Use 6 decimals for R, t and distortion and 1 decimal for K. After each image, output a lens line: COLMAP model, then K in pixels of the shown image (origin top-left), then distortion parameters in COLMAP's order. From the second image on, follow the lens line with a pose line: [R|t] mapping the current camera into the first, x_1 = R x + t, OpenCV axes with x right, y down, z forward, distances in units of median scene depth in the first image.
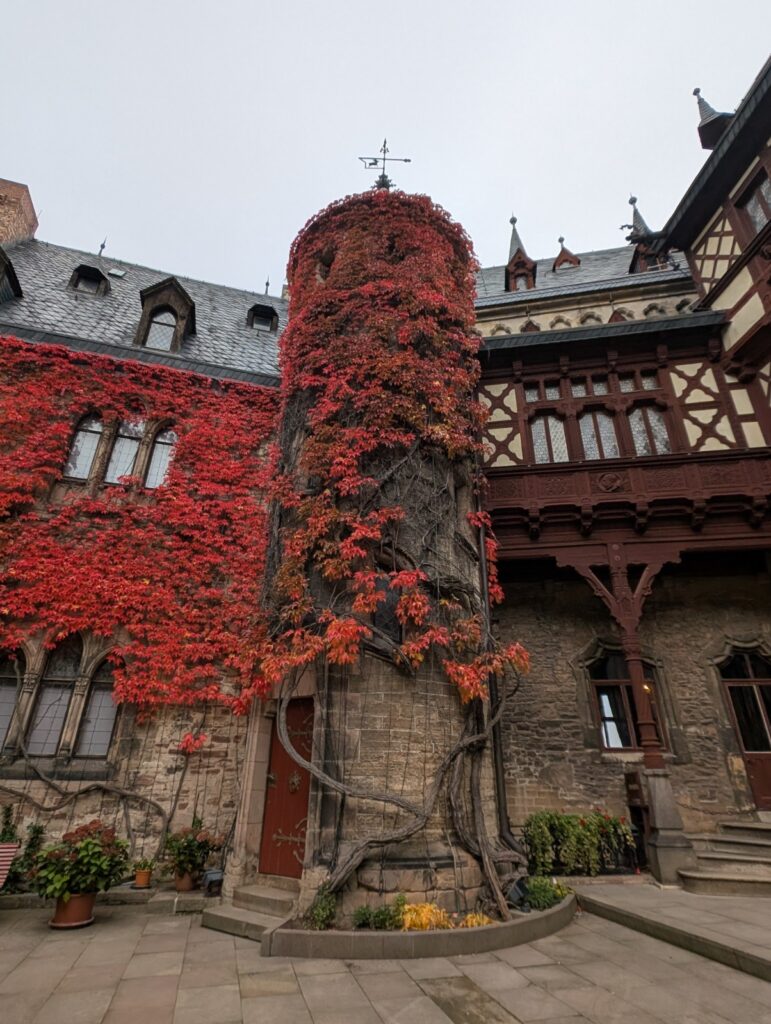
lens RADIAL K [[525.8, 0, 385.5], [0, 525.8, 512.0], [0, 0, 1]] dist [0.002782, 0.000660]
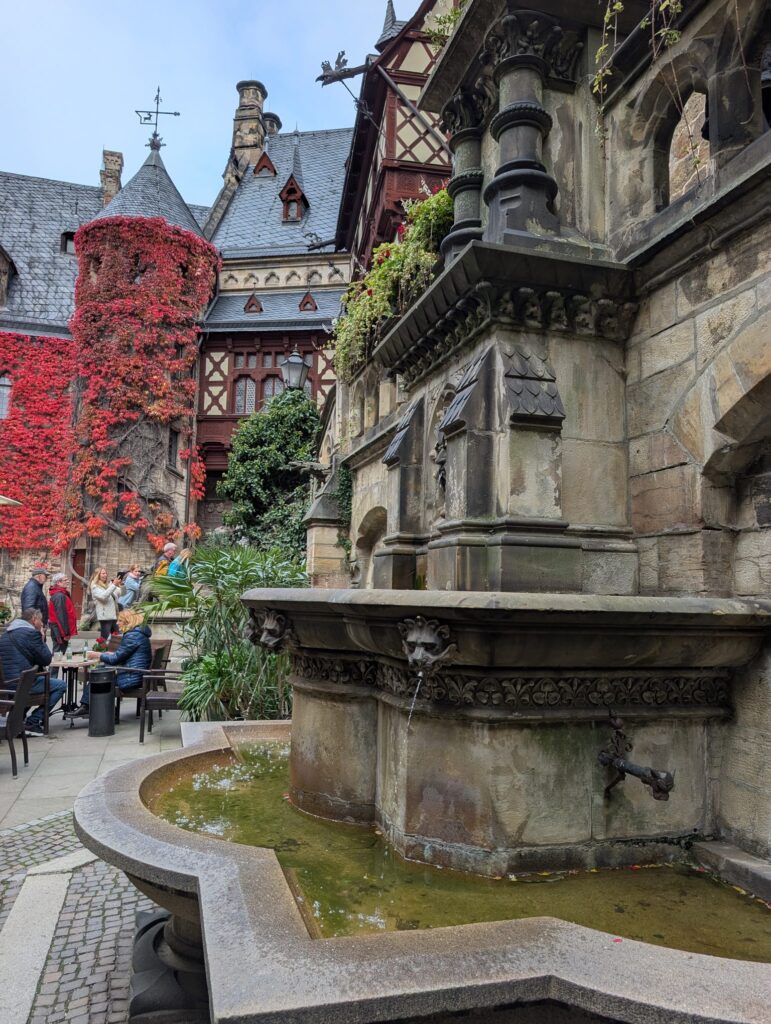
lens RADIAL K [[745.1, 0, 385.5], [0, 745.1, 512.0], [0, 0, 1]] dist [0.003462, -0.000233]
pose [[0.999881, 0.013828, 0.006825, 0.796921], [-0.015332, 0.938781, 0.344174, -0.647867], [-0.001648, -0.344238, 0.938881, -1.366368]]
